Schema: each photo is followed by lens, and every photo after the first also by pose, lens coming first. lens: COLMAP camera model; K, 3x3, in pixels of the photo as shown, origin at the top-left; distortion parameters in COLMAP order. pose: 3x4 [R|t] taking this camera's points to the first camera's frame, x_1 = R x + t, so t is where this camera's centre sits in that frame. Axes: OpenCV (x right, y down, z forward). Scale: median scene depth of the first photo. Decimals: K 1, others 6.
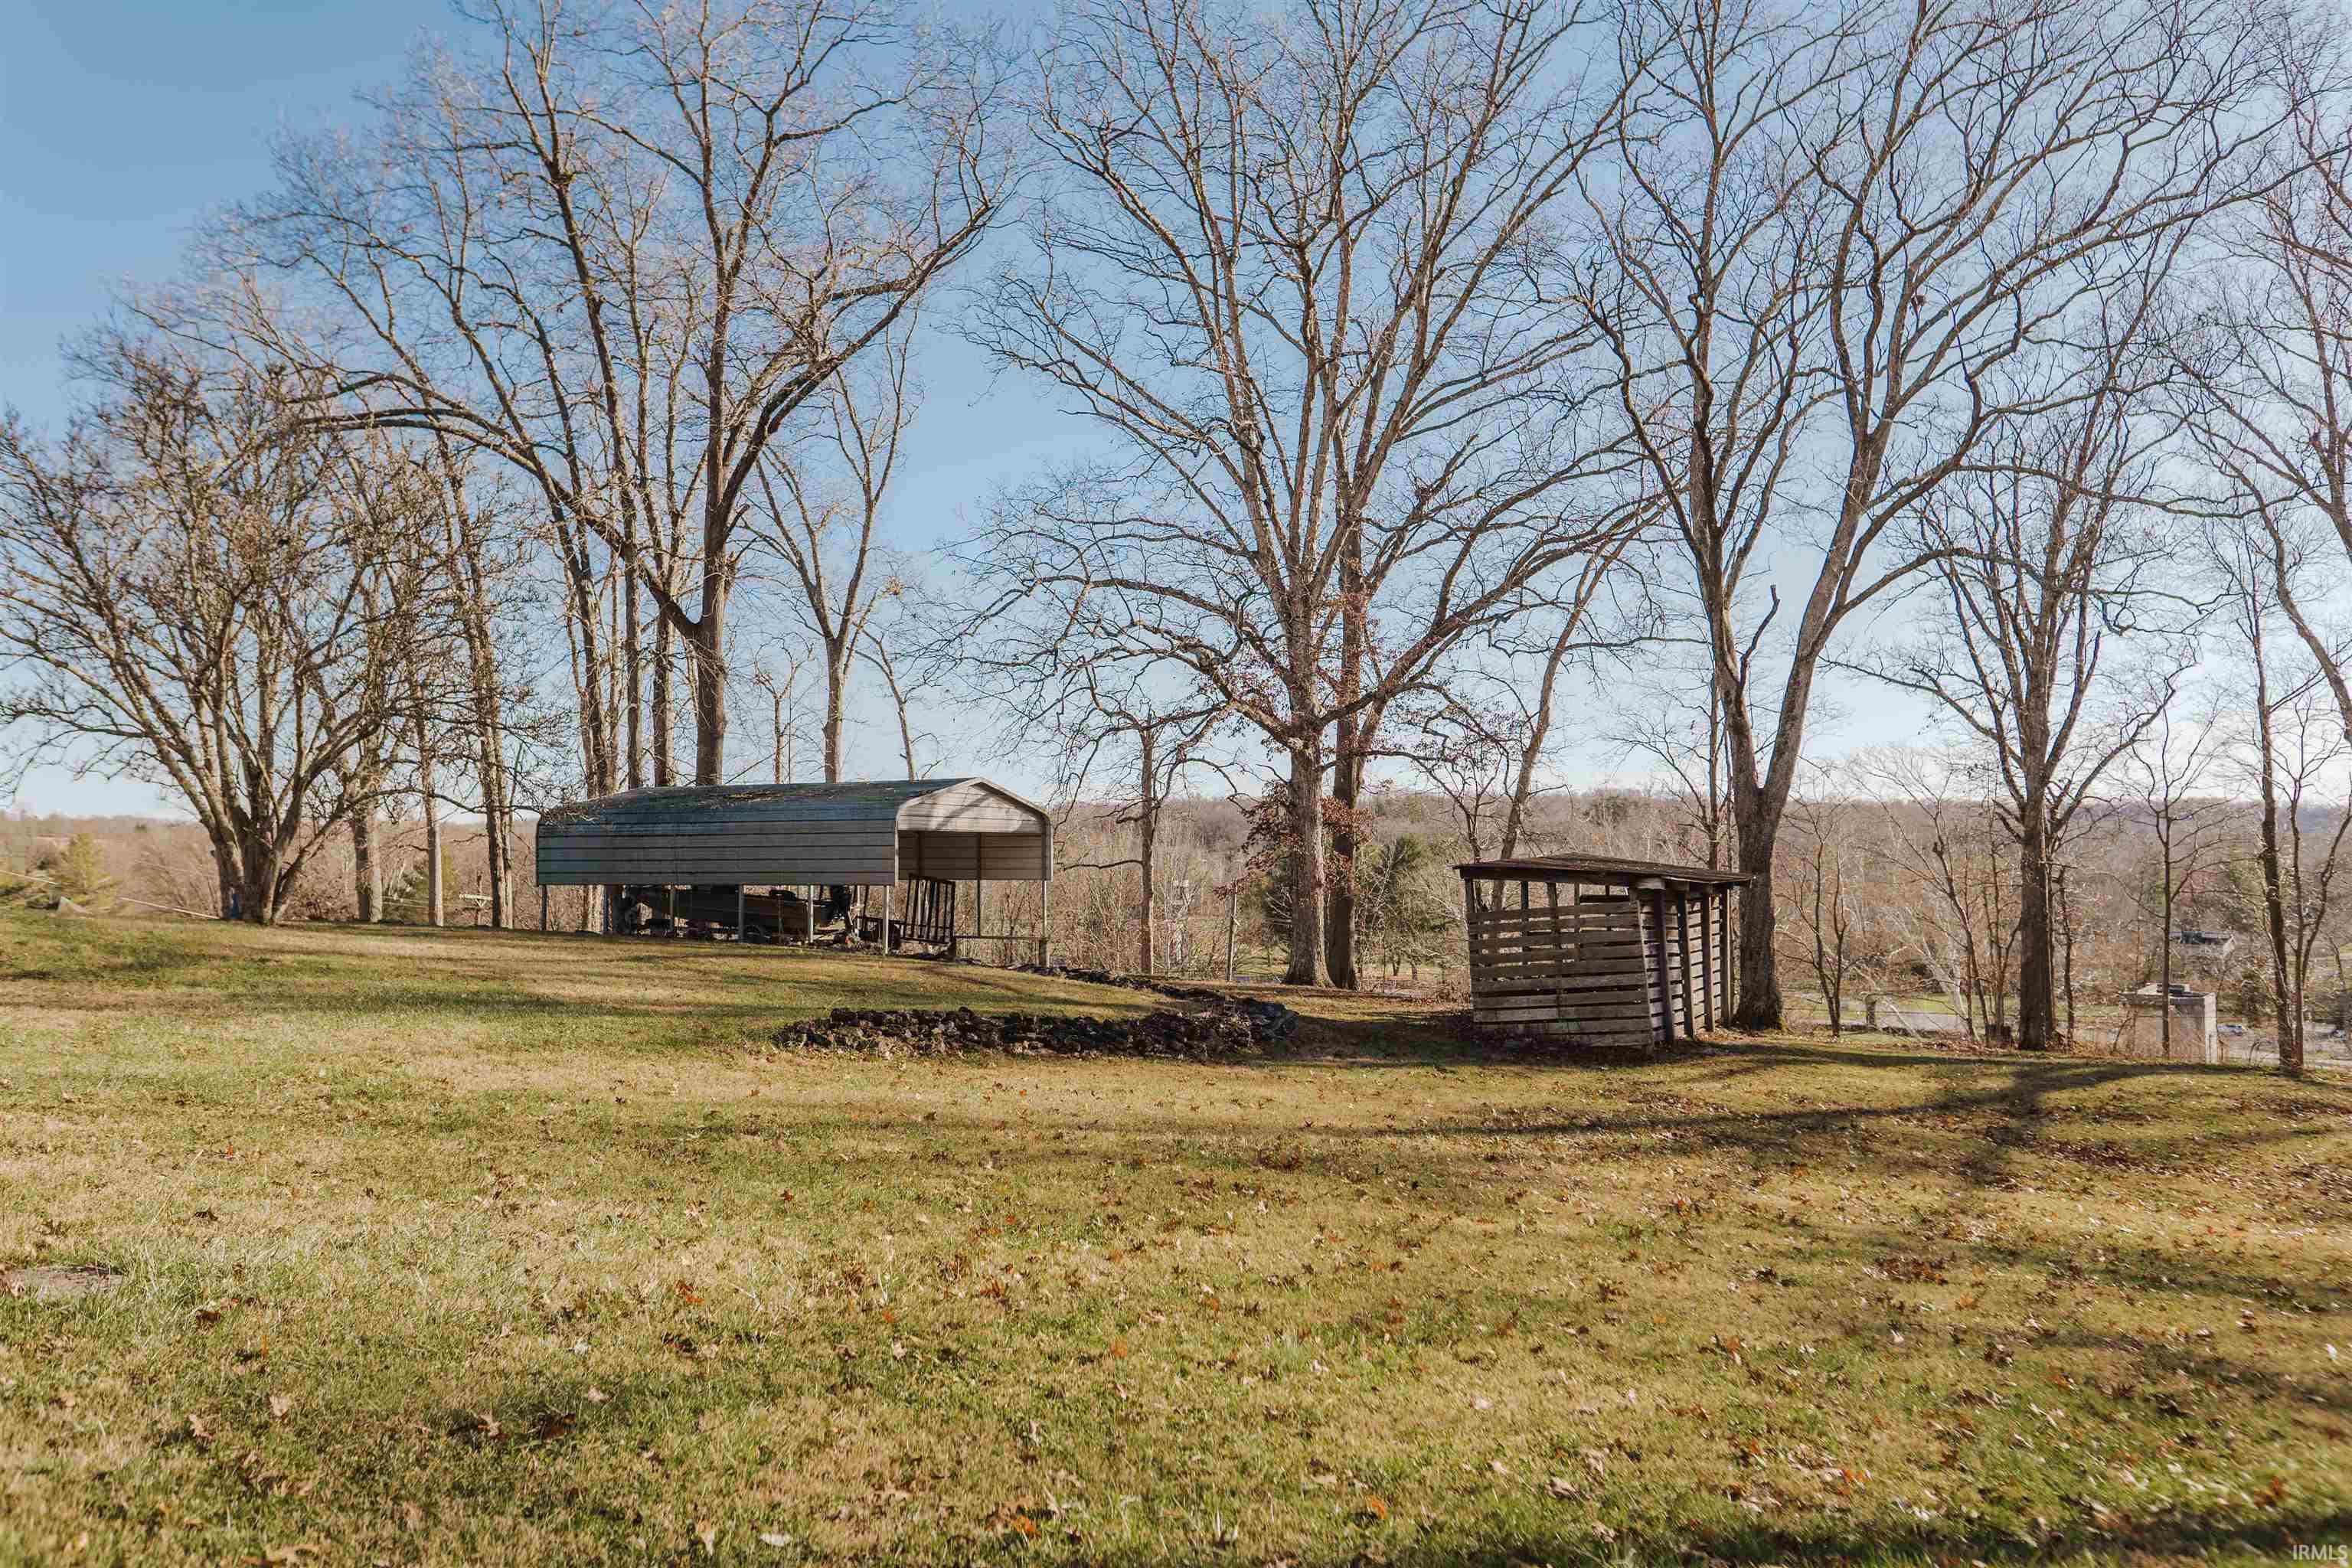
lens RADIAL K [[1558.3, 0, 1179.1], [0, 1558.3, 819.5], [0, 0, 1]] dist [-0.000450, 0.002871]
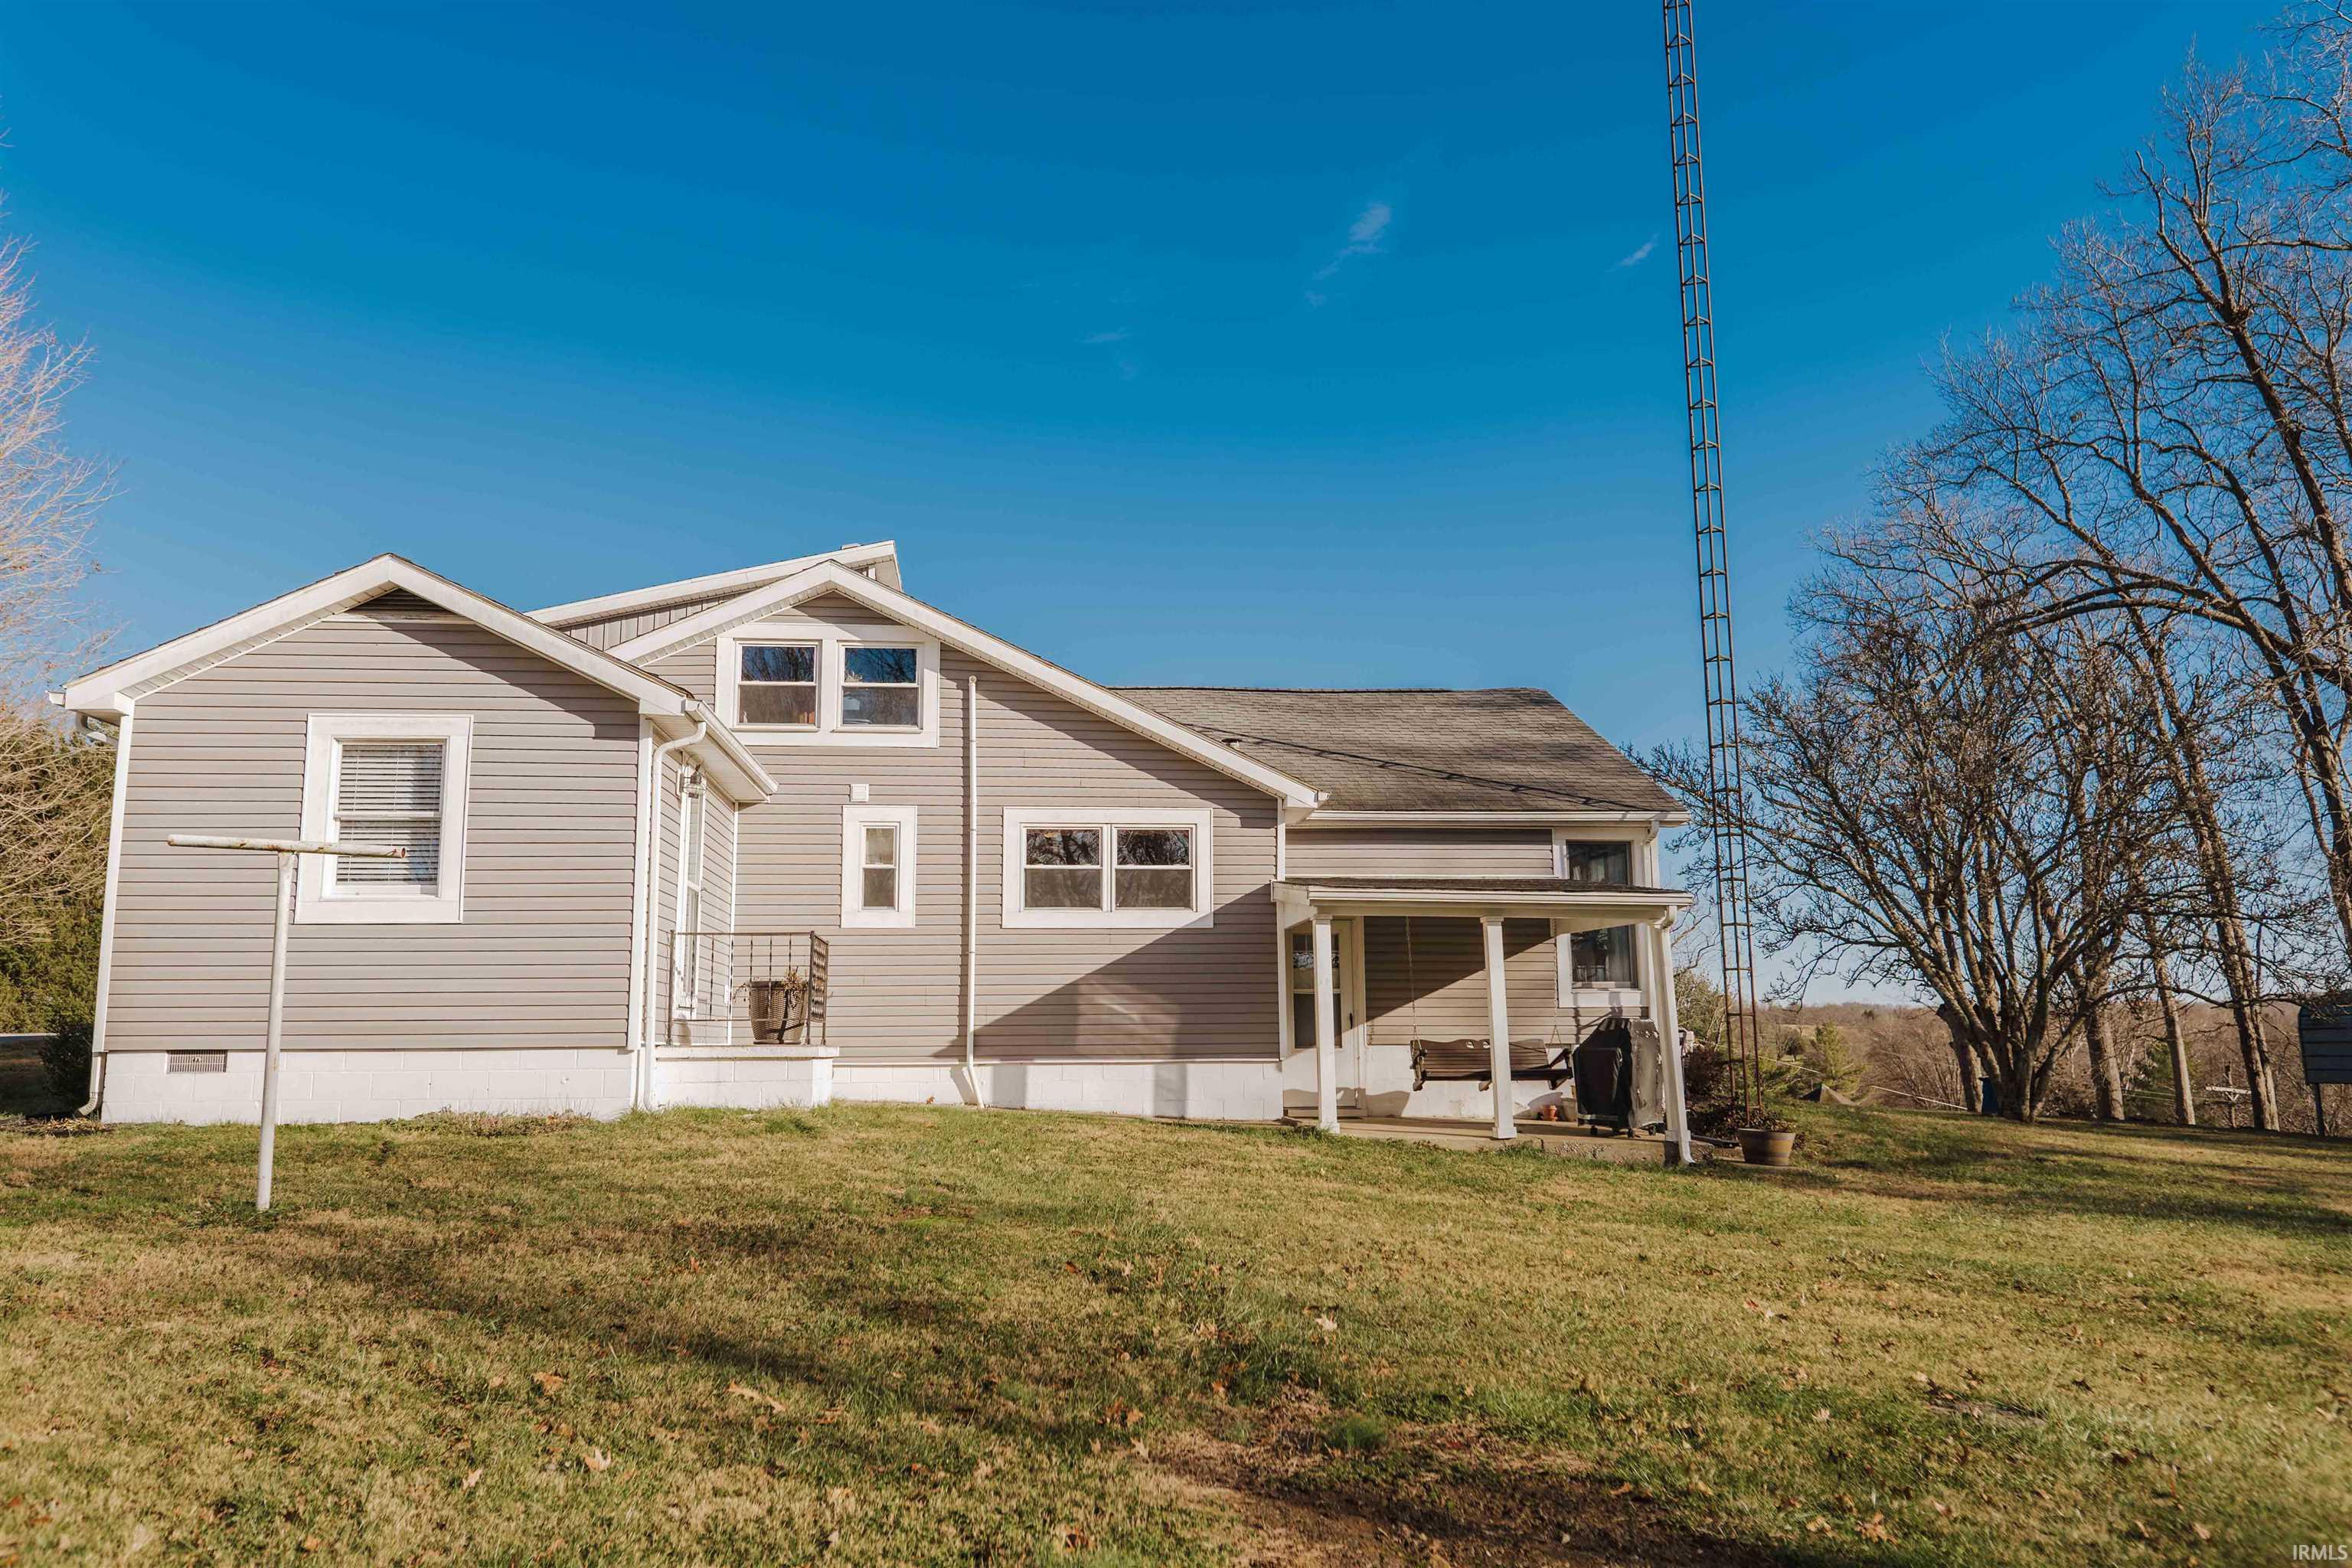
lens RADIAL K [[1664.6, 0, 1176.0], [0, 1664.6, 784.0], [0, 0, 1]] dist [-0.008237, 0.005784]
pose [[0.561874, -0.135695, -0.816017, 0.030498], [0.032042, 0.989284, -0.142445, -0.014400], [0.826602, 0.053889, 0.560201, -0.096412]]
